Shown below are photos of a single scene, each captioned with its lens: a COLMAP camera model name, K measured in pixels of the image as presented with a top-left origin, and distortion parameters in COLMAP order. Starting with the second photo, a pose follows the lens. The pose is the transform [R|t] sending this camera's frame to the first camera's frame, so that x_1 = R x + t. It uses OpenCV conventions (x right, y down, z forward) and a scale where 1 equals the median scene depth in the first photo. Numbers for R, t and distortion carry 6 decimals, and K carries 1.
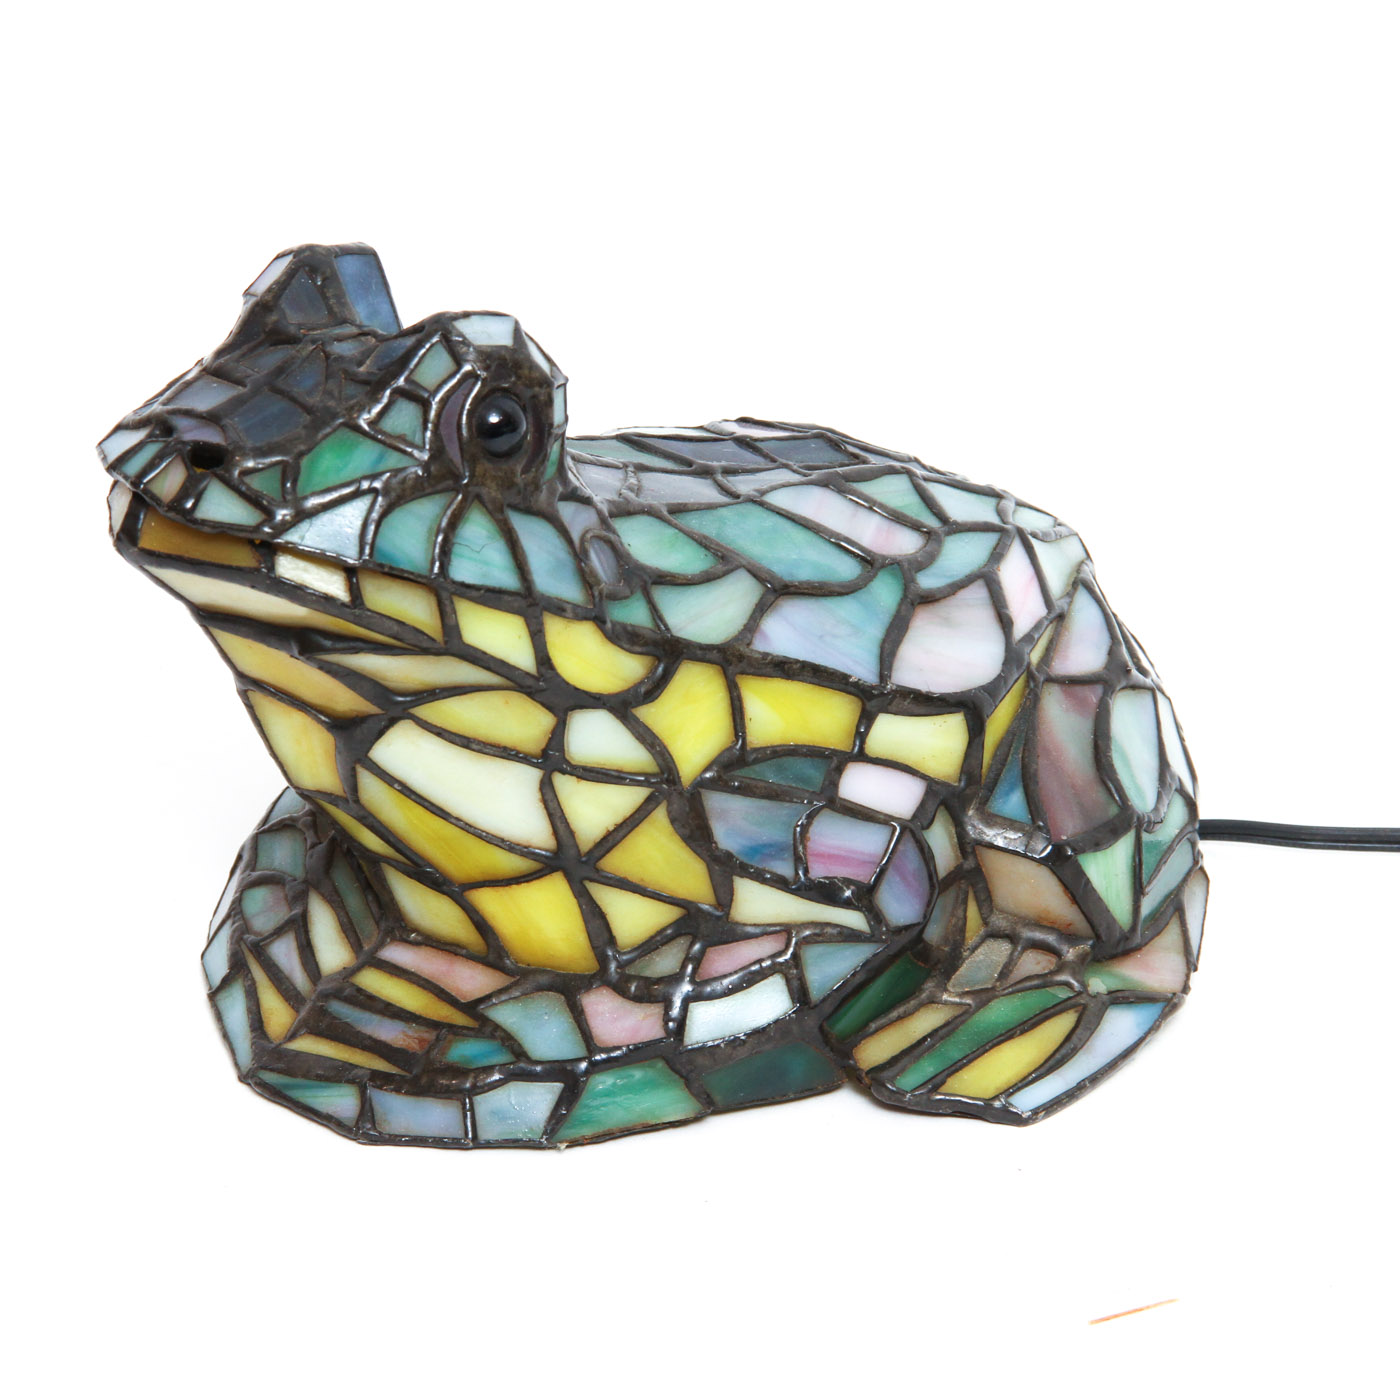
lens RADIAL K [[7152.1, 0, 709.9], [0, 7152.1, 686.9], [0, 0, 1]] dist [3.636998, 0.000000]
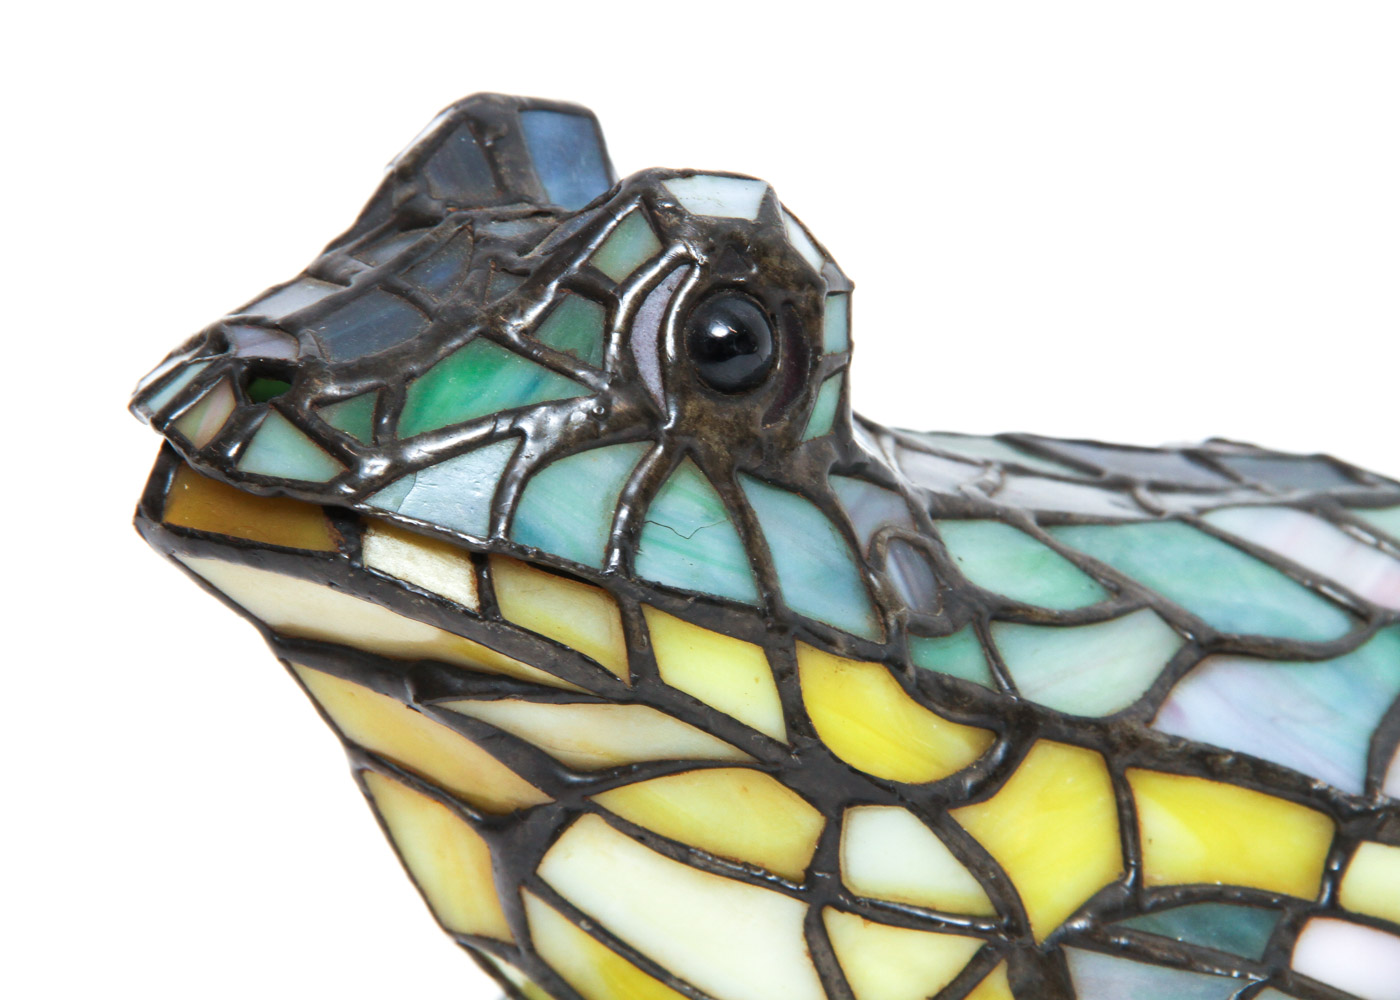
lens RADIAL K [[8988.6, 0, 690.8], [0, 8988.6, 510.5], [0, 0, 1]] dist [2.739503, 0.000000]
pose [[0.996934, 0.021134, -0.075340, 0.026202], [-0.025010, 0.998392, -0.050879, 0.018042], [0.074144, 0.052607, 0.995859, 0.202334]]
